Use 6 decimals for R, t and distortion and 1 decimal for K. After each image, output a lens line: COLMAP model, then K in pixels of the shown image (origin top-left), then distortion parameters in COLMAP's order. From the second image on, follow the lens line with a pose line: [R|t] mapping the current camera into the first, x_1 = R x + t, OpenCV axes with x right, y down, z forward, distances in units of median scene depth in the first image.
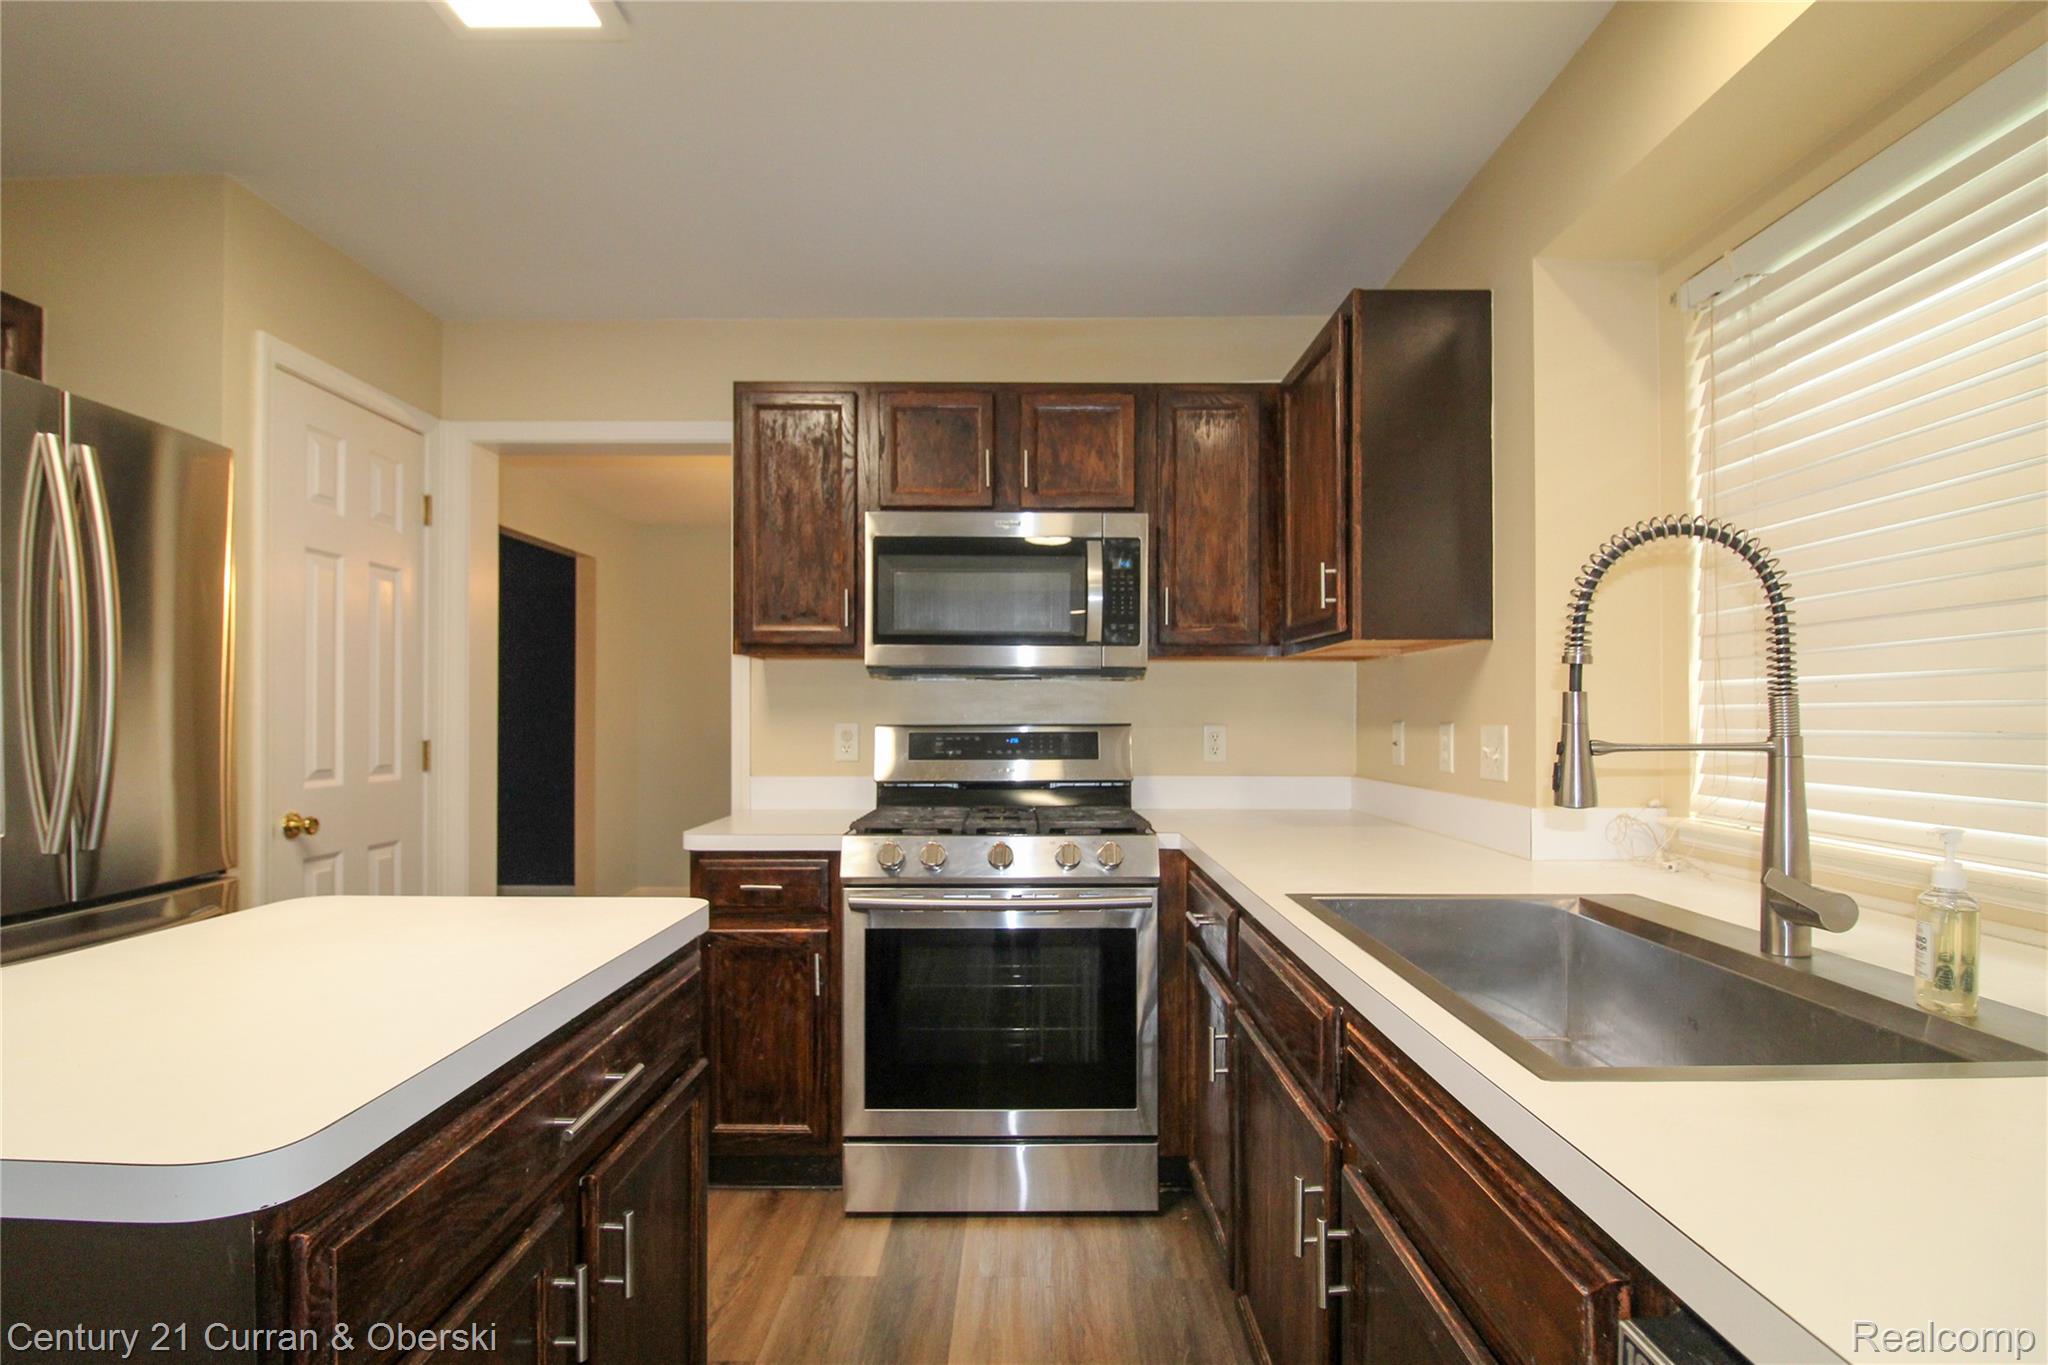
lens RADIAL K [[993.3, 0, 1023.0], [0, 993.3, 725.9], [0, 0, 1]] dist [-0.005628, -0.000649]
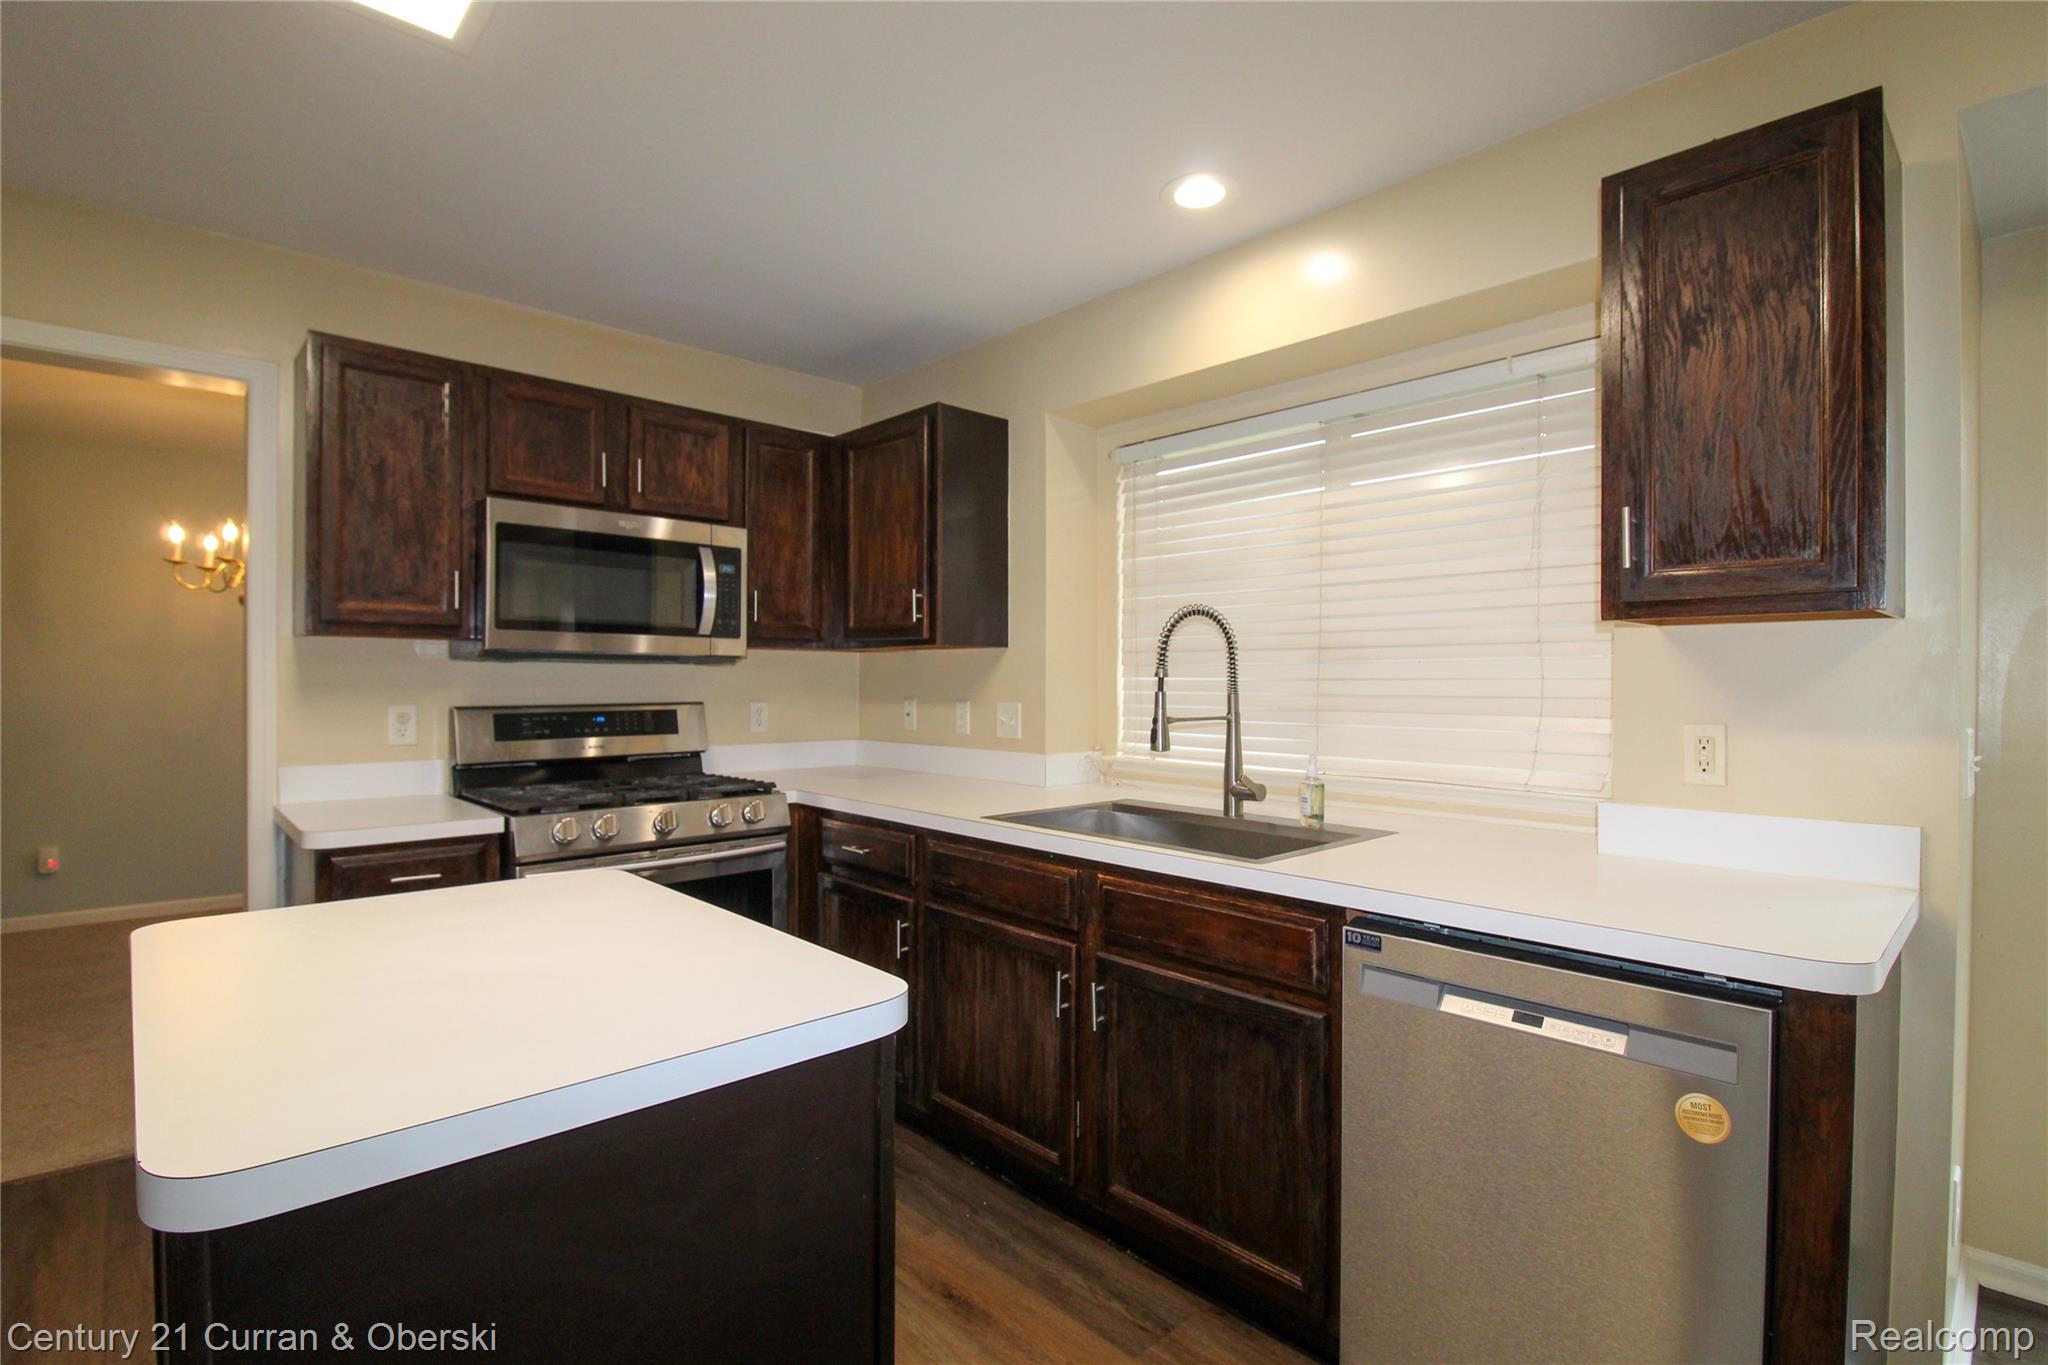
lens RADIAL K [[962.4, 0, 1031.6], [0, 962.4, 691.2], [0, 0, 1]] dist [-0.004843, -0.000765]
pose [[0.724134, -0.006443, 0.689630, -0.446493], [0.003765, 0.999978, 0.005389, -0.022324], [-0.689650, -0.001307, 0.724142, -0.090283]]
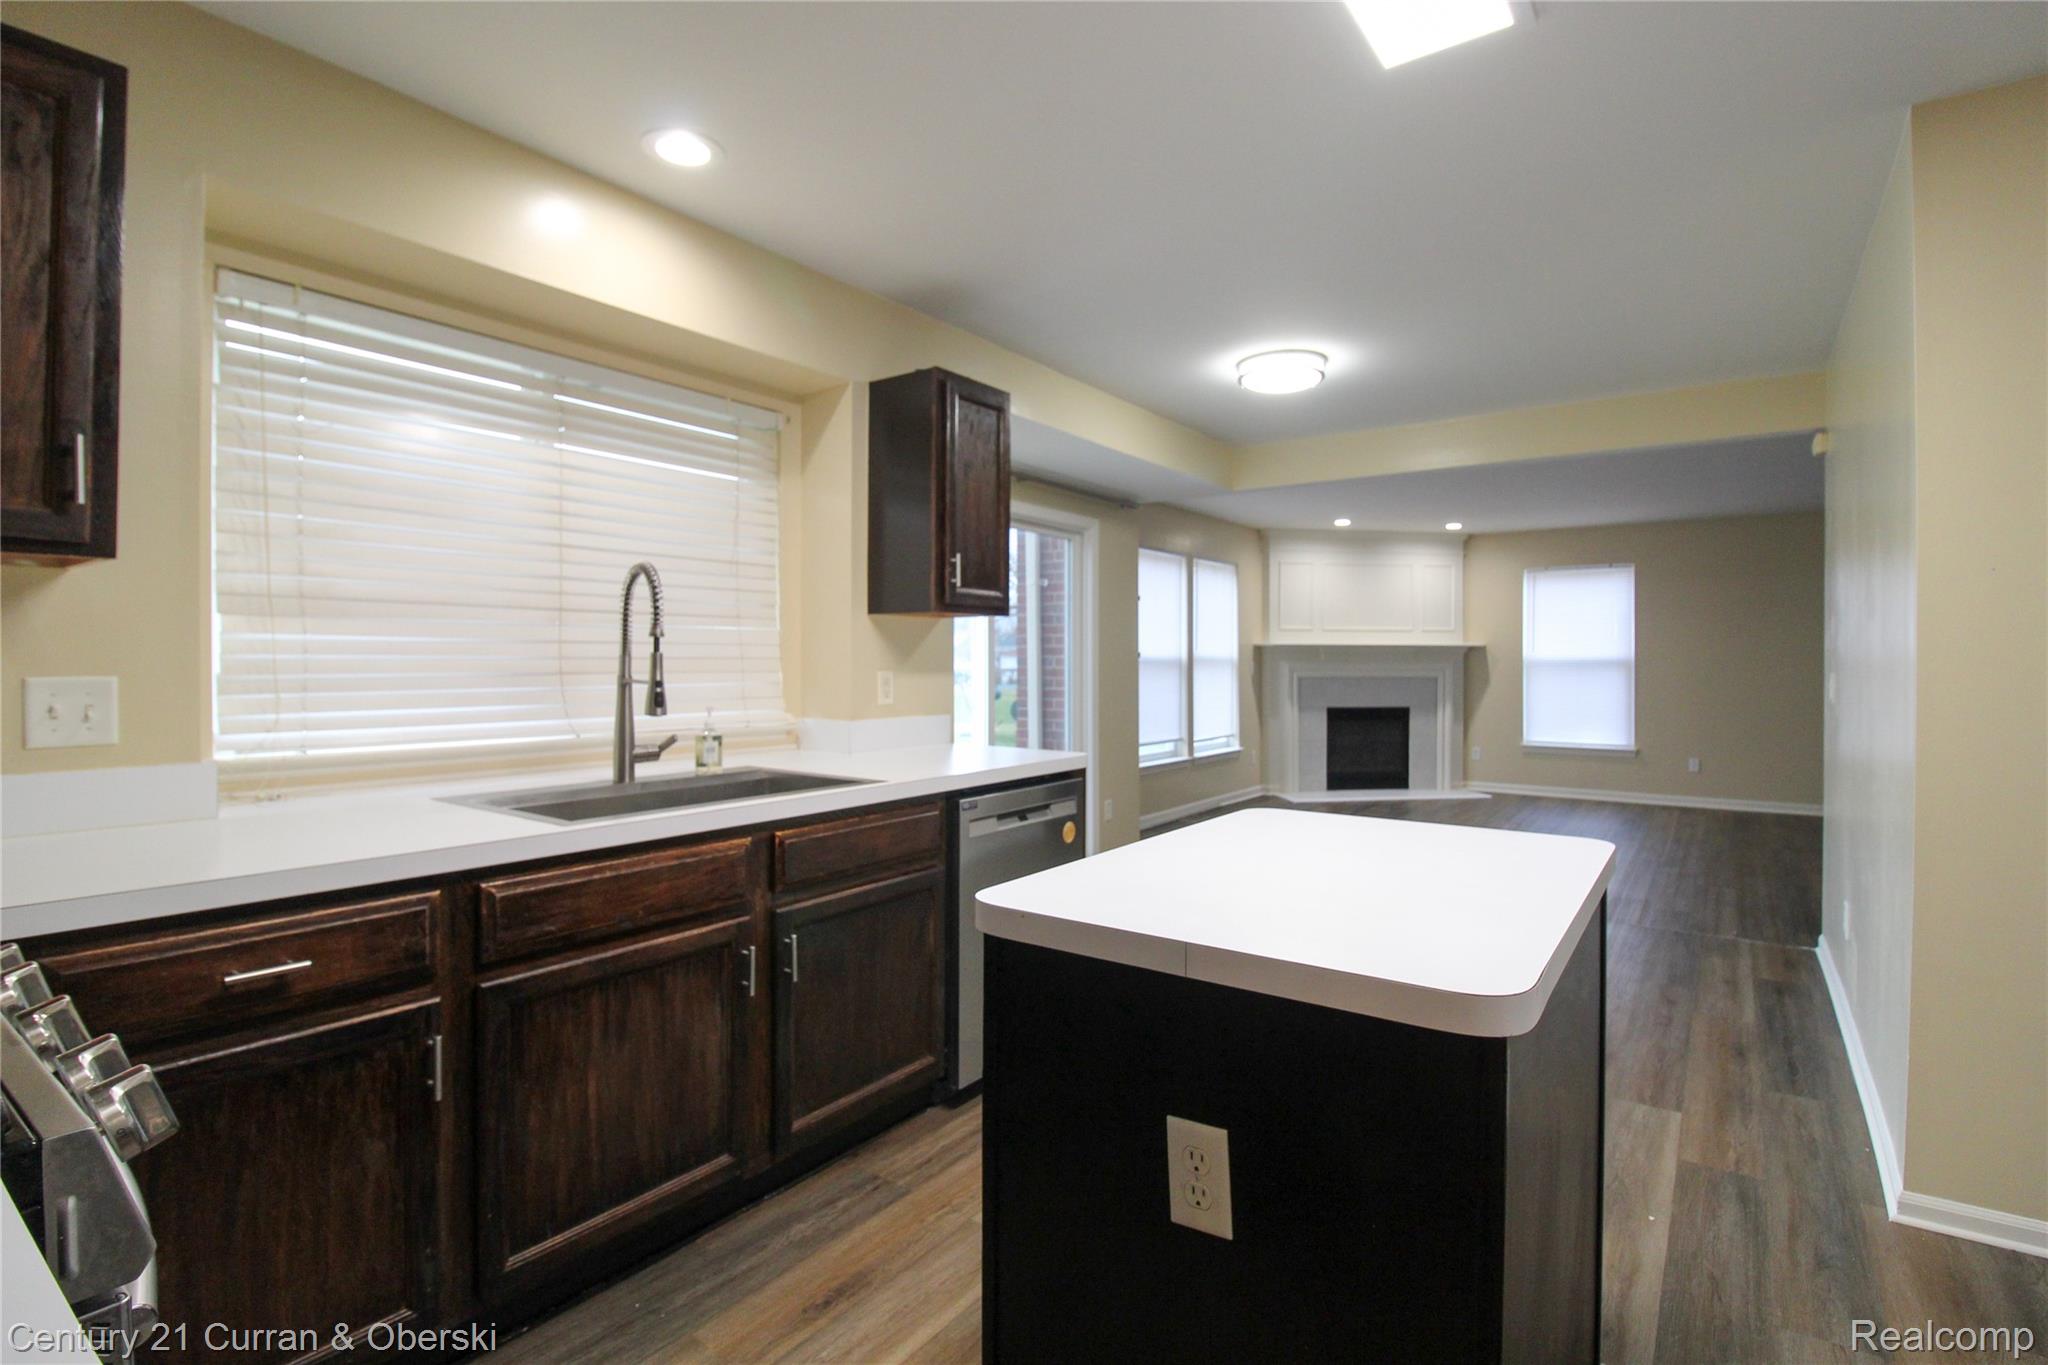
lens RADIAL K [[970.7, 0, 1024.0], [0, 970.7, 682.5], [0, 0, 1]] dist [-0.014539, -0.000561]
pose [[-0.809847, -0.016290, 0.586415, -0.496973], [0.001945, 0.999534, 0.030452, -0.015620], [-0.586637, 0.025802, -0.809439, 0.988520]]
